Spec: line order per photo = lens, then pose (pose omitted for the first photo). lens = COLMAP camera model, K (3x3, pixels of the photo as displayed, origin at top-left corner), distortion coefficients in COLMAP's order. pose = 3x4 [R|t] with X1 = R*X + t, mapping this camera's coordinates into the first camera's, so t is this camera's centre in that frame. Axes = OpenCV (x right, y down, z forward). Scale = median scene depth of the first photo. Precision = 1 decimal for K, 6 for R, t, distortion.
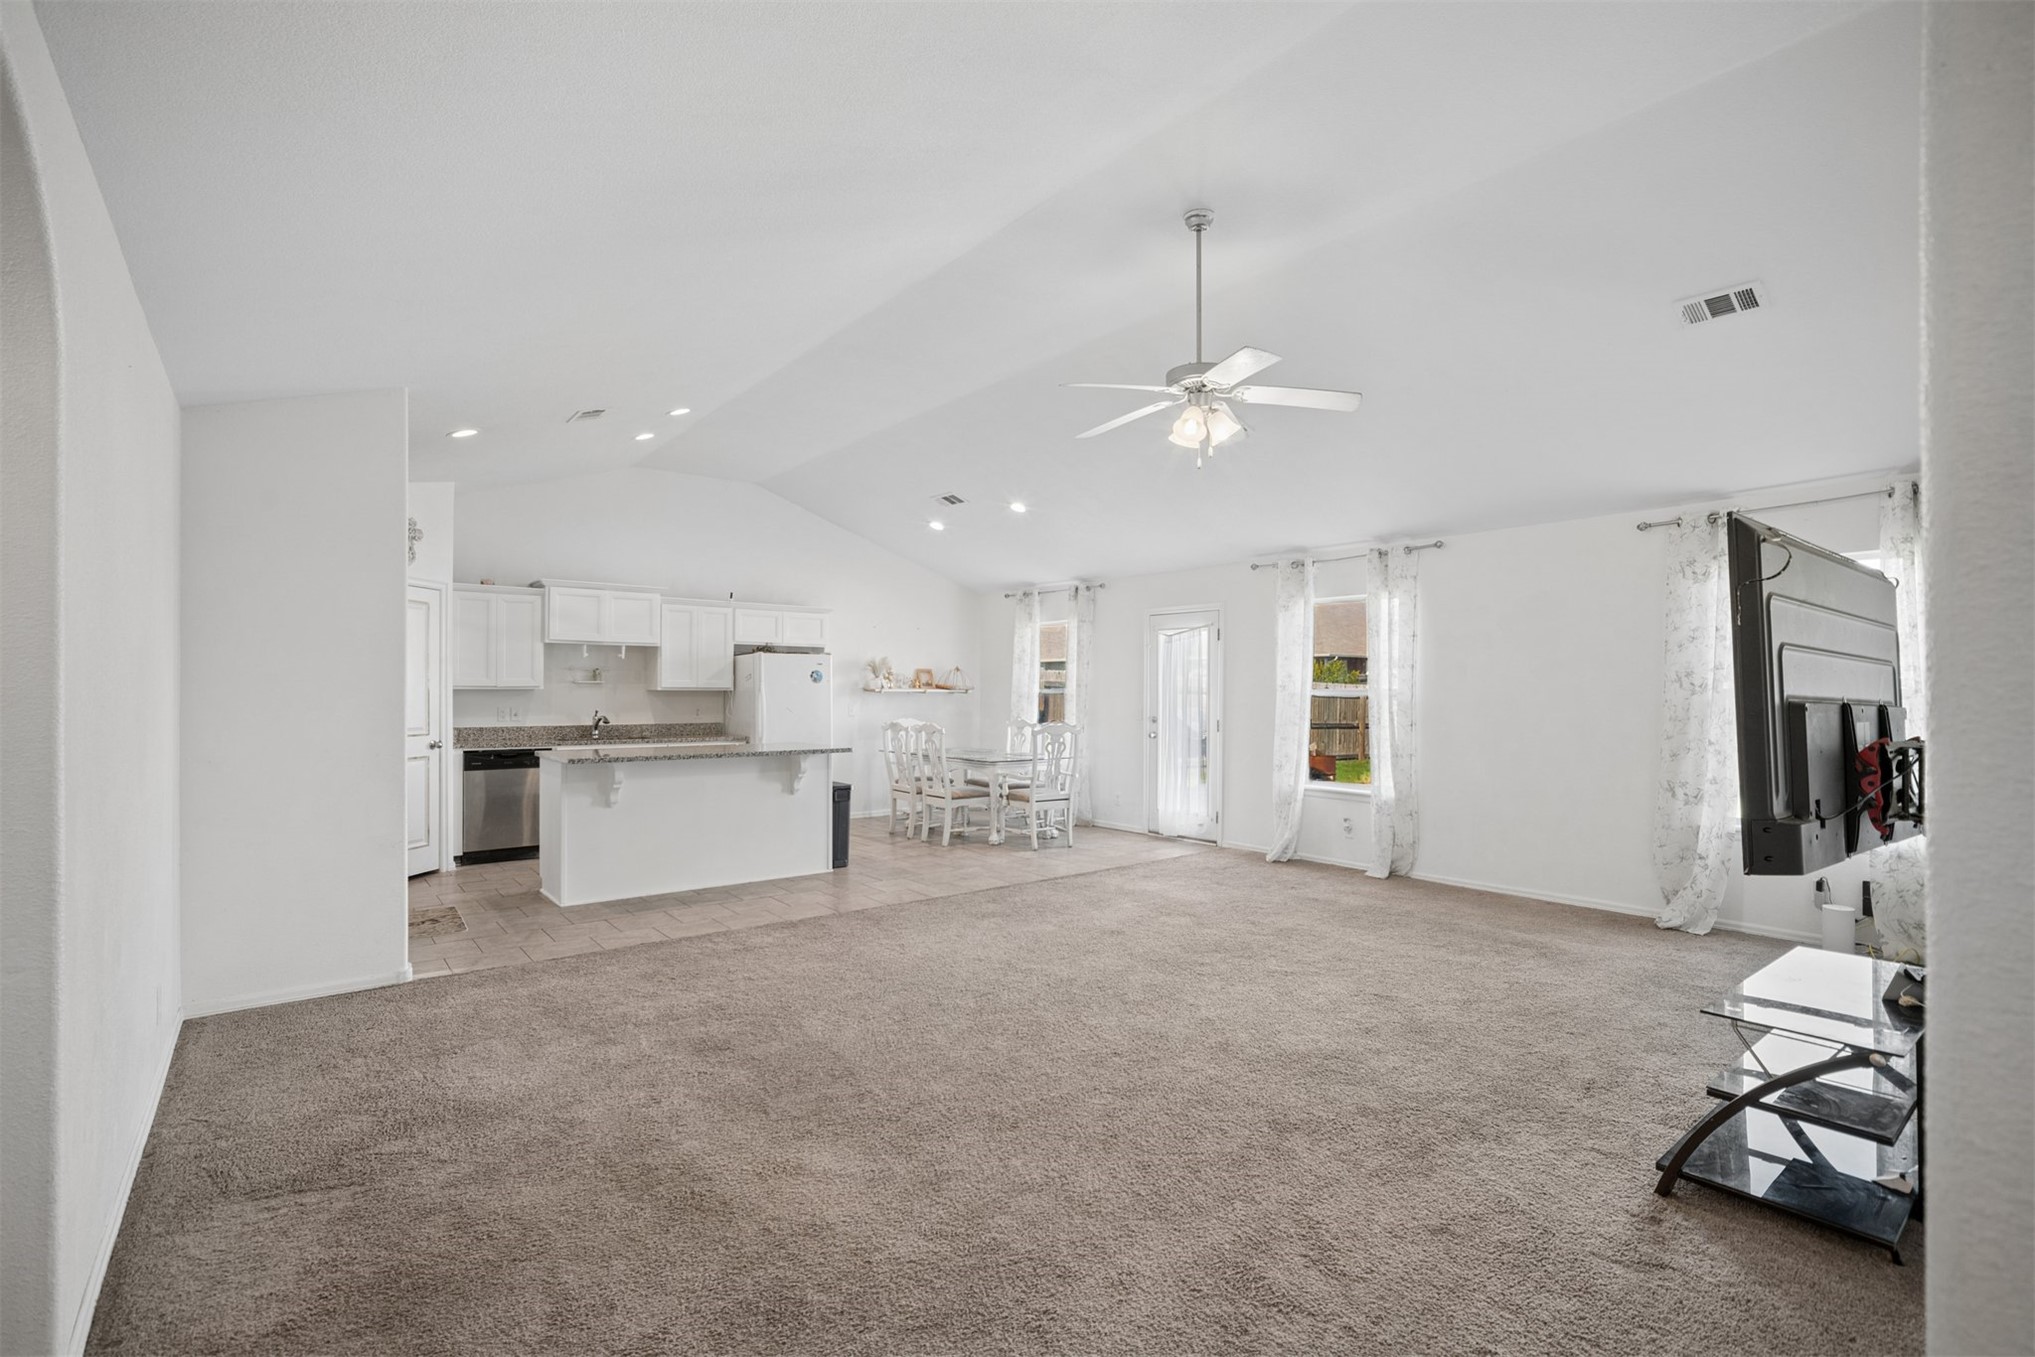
lens RADIAL K [[922.4, 0, 1024.4], [0, 922.4, 688.4], [0, 0, 1]] dist [-0.016056, 0.009806]
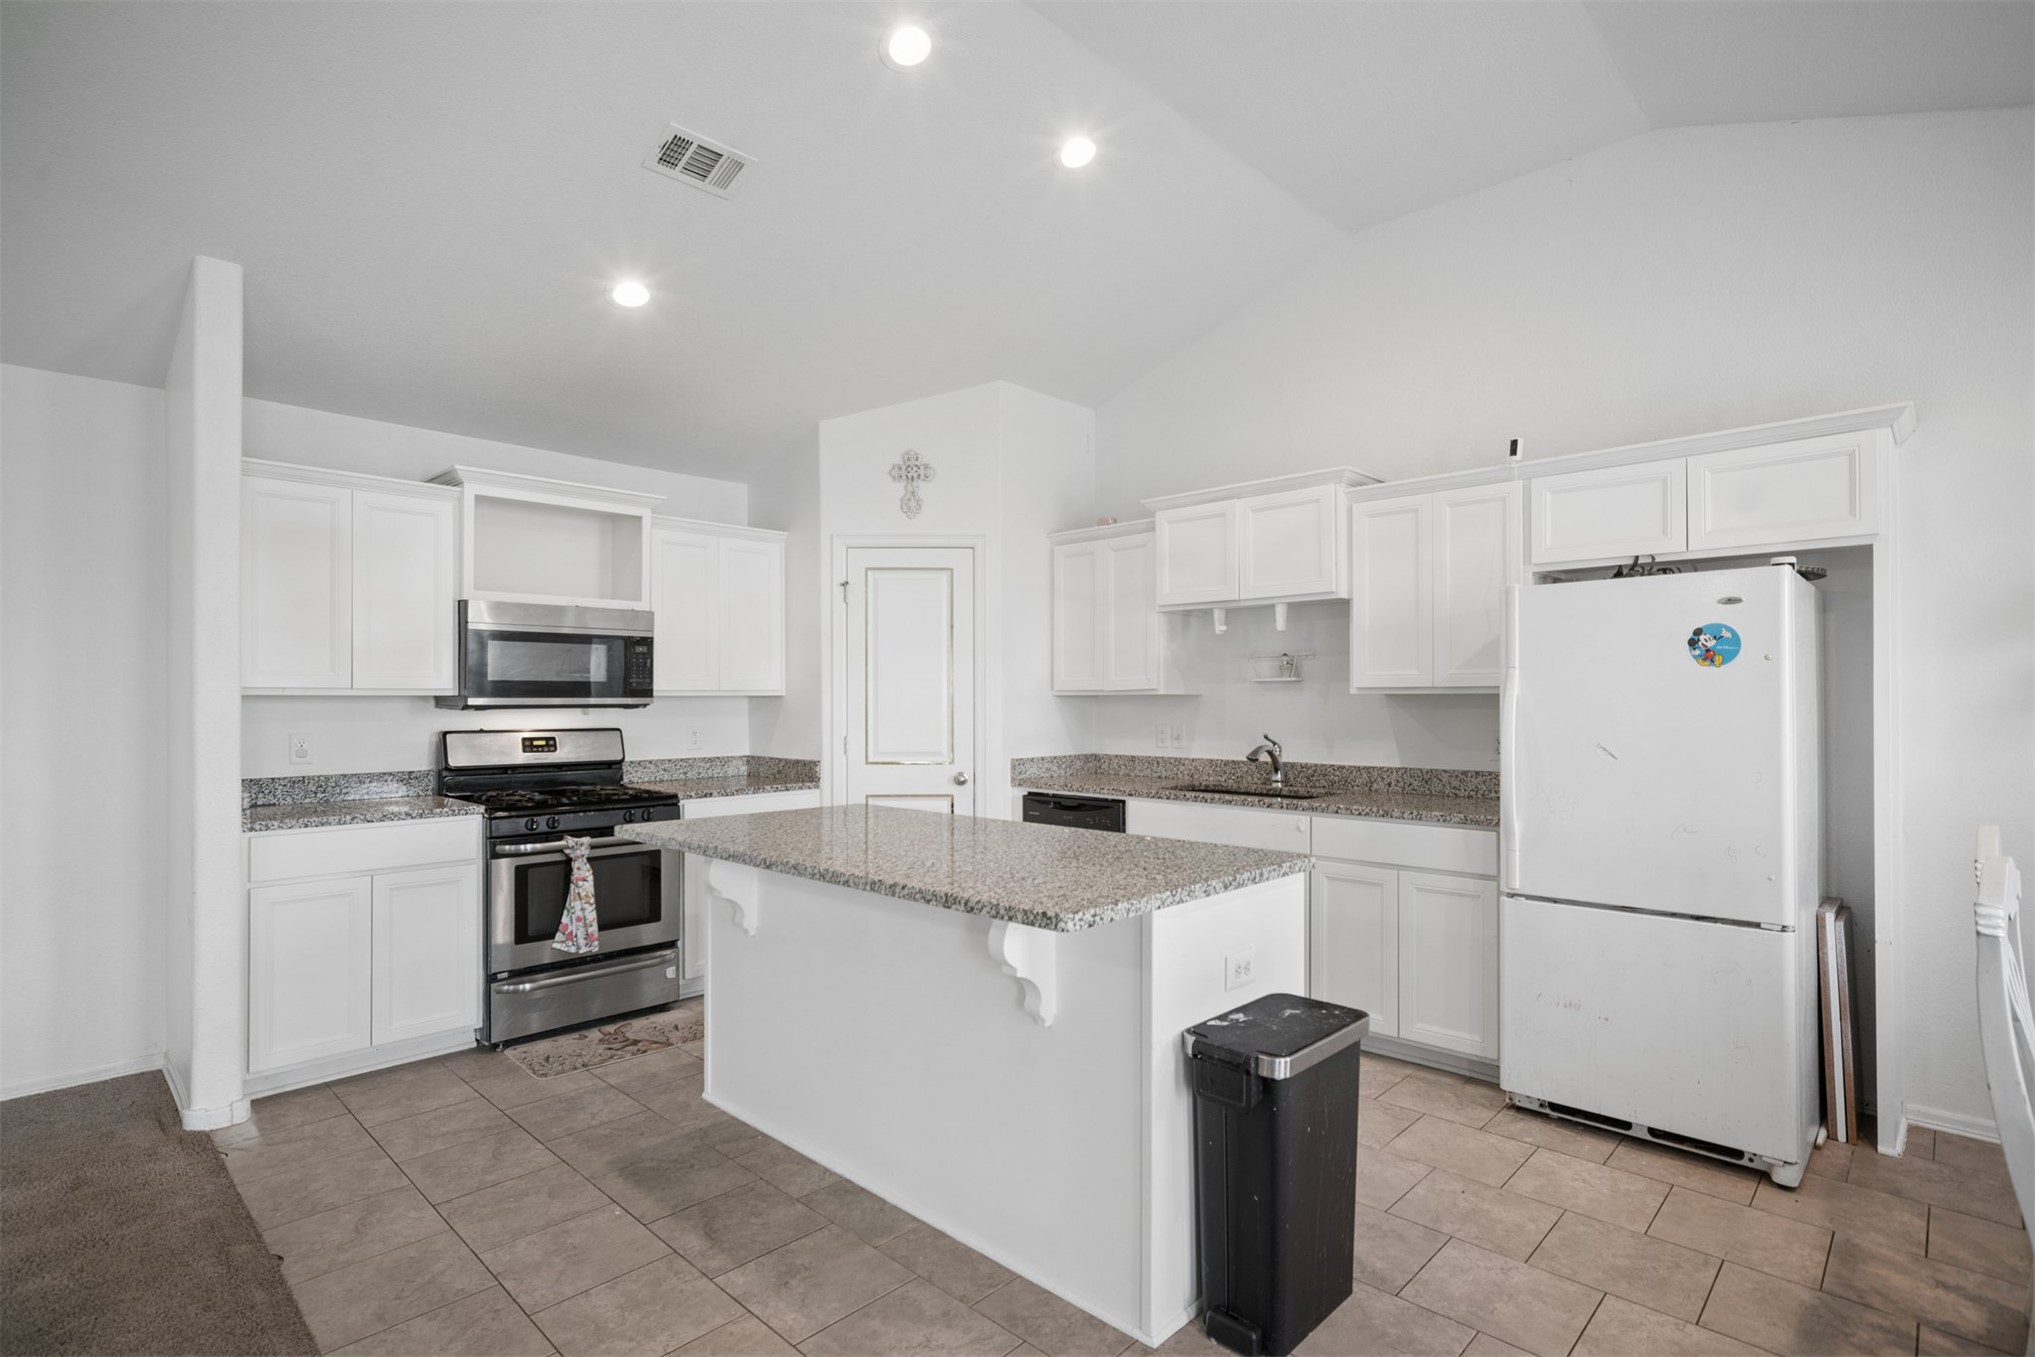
lens RADIAL K [[994.9, 0, 1026.2], [0, 994.9, 691.4], [0, 0, 1]] dist [-0.018425, 0.014757]
pose [[0.129861, -0.010320, -0.991478, 0.068736], [0.007485, 0.999928, -0.009428, 0.004124], [0.991504, -0.006197, 0.129929, 0.775327]]
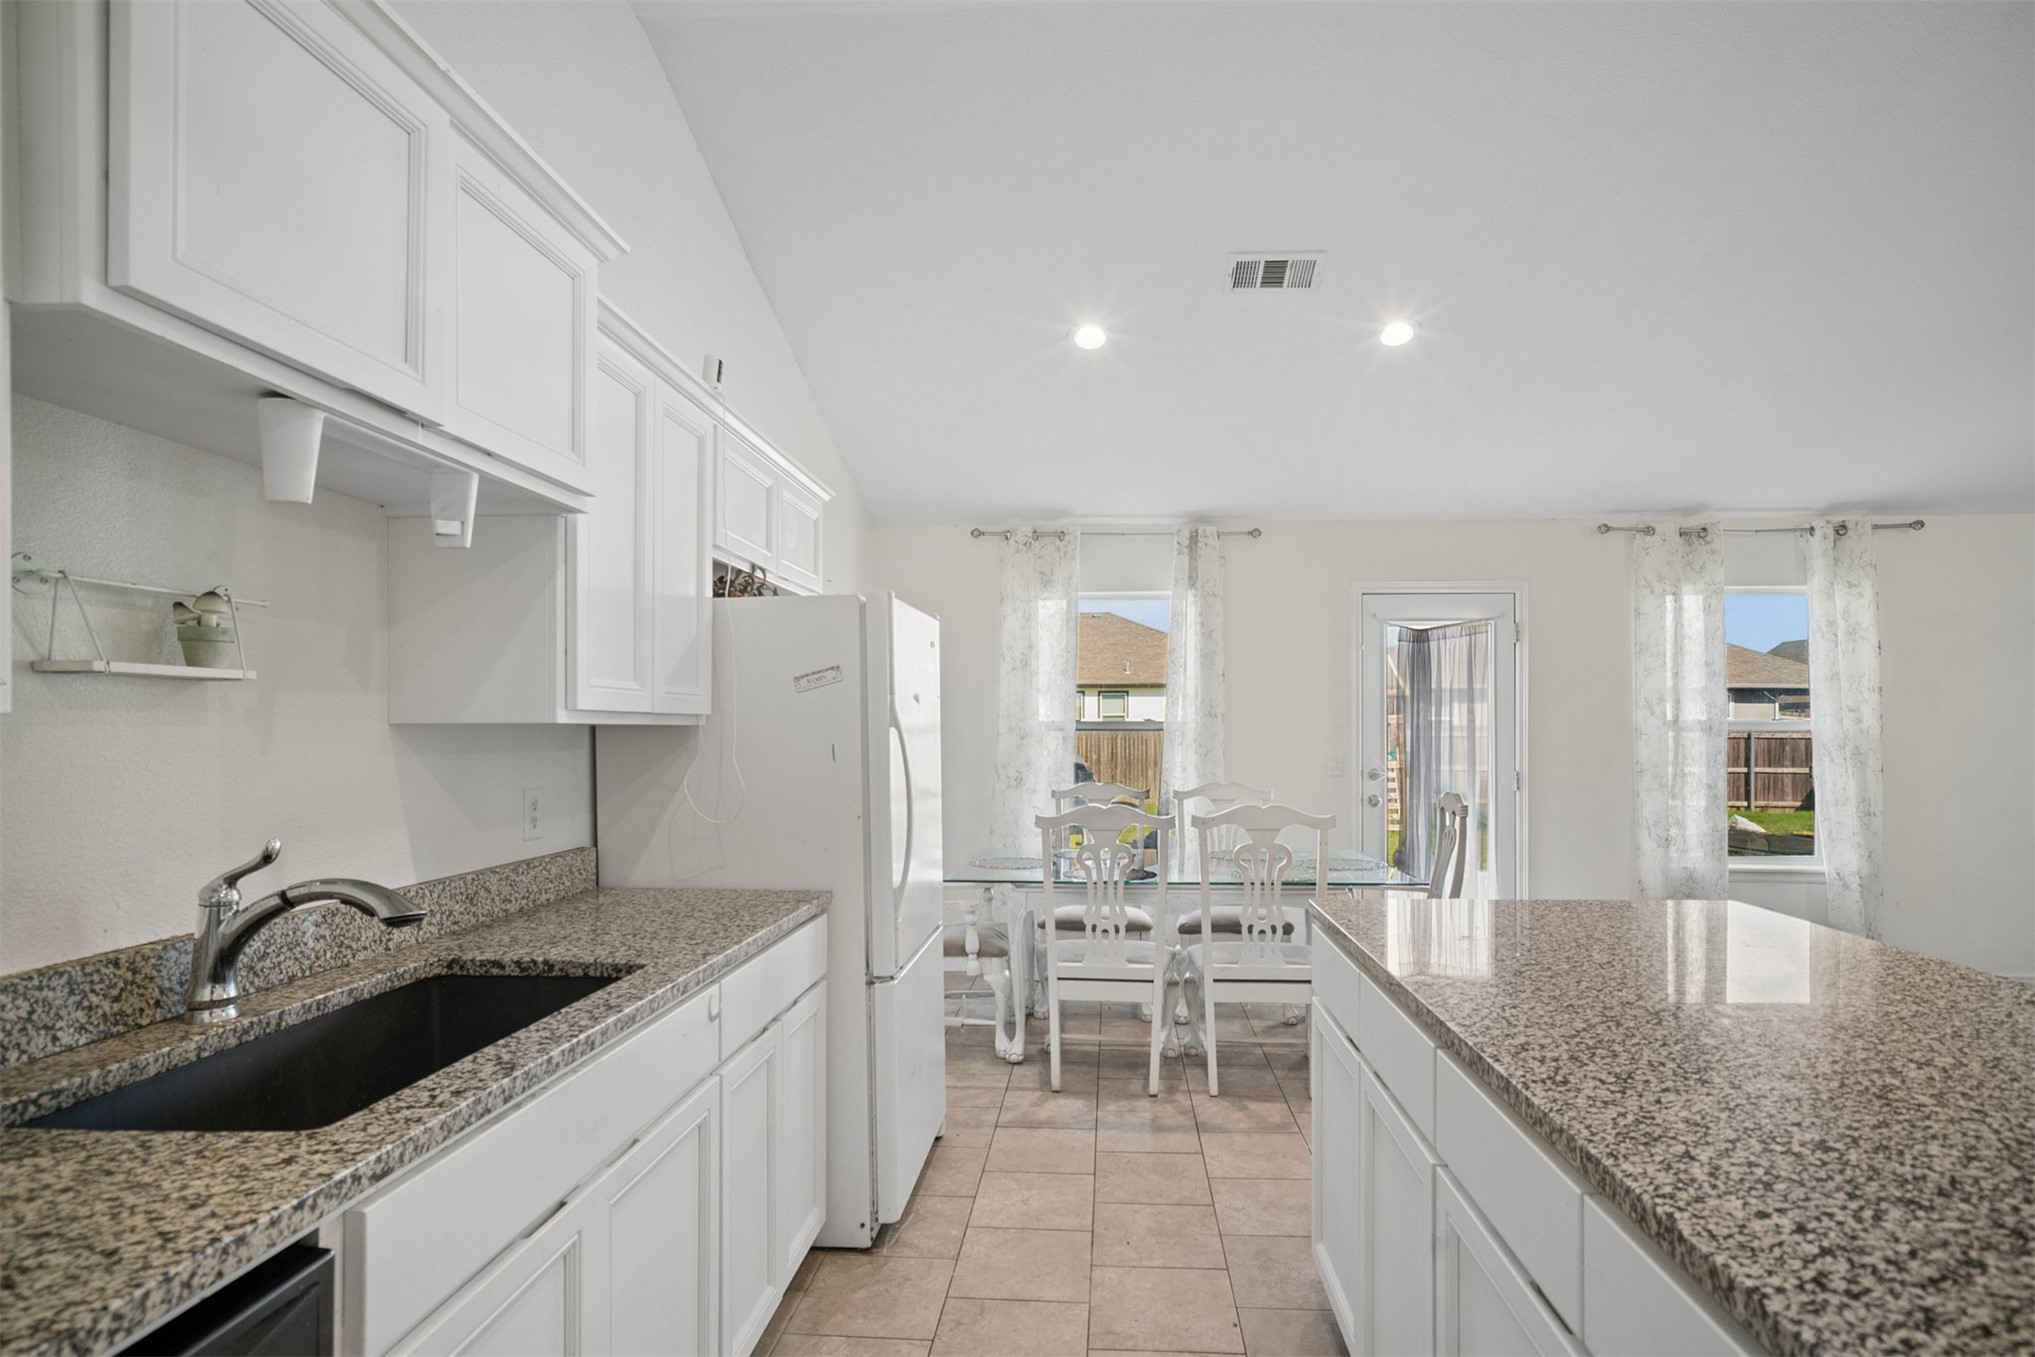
lens RADIAL K [[994.9, 0, 1034.8], [0, 994.9, 730.8], [0, 0, 1]] dist [-0.018425, 0.014757]
pose [[0.686026, -0.006055, 0.727552, -0.486242], [0.000551, 0.999969, 0.007803, 0.001900], [-0.727577, -0.004952, 0.686008, 0.766309]]
